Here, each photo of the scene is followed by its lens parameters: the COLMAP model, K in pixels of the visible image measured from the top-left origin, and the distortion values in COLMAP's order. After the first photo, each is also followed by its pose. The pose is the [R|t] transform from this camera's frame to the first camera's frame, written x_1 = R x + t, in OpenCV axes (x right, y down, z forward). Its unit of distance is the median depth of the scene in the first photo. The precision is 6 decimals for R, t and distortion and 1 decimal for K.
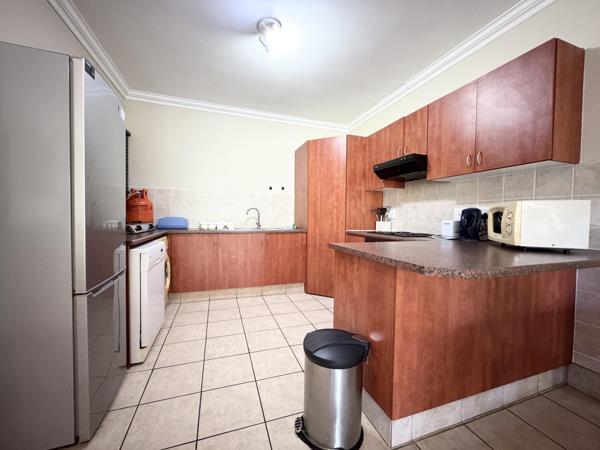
lens RADIAL K [[238.7, 0, 303.5], [0, 238.7, 222.8], [0, 0, 1]] dist [0.002881, 0.000296]
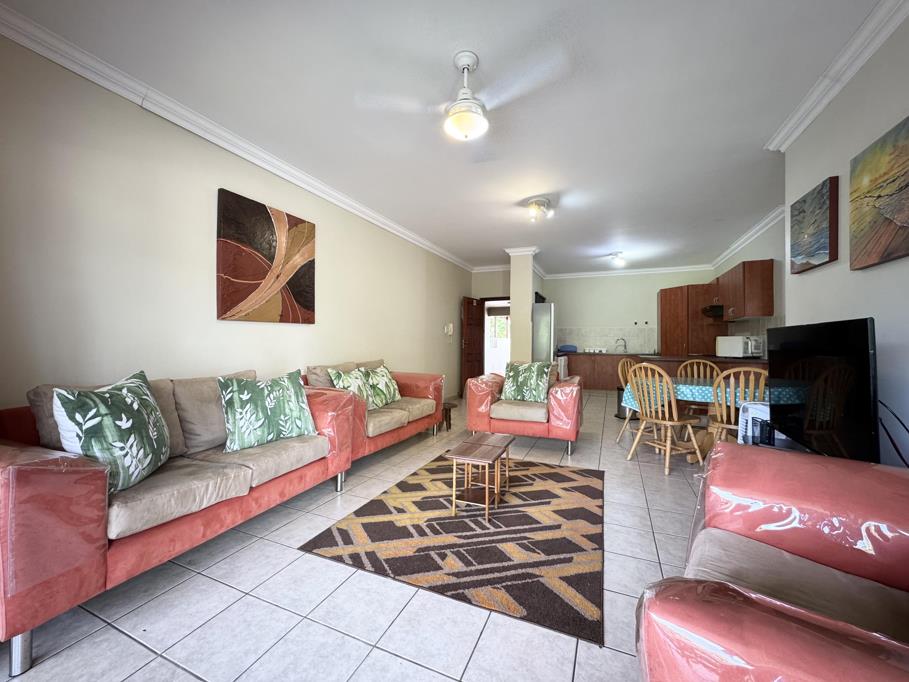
lens RADIAL K [[361.7, 0, 459.4], [0, 361.7, 340.8], [0, 0, 1]] dist [0.002881, 0.000296]
pose [[0.734013, -0.012207, -0.679026, 0.613002], [-0.015779, 0.999262, -0.035020, 0.047568], [0.678952, 0.036420, 0.733279, -1.378283]]
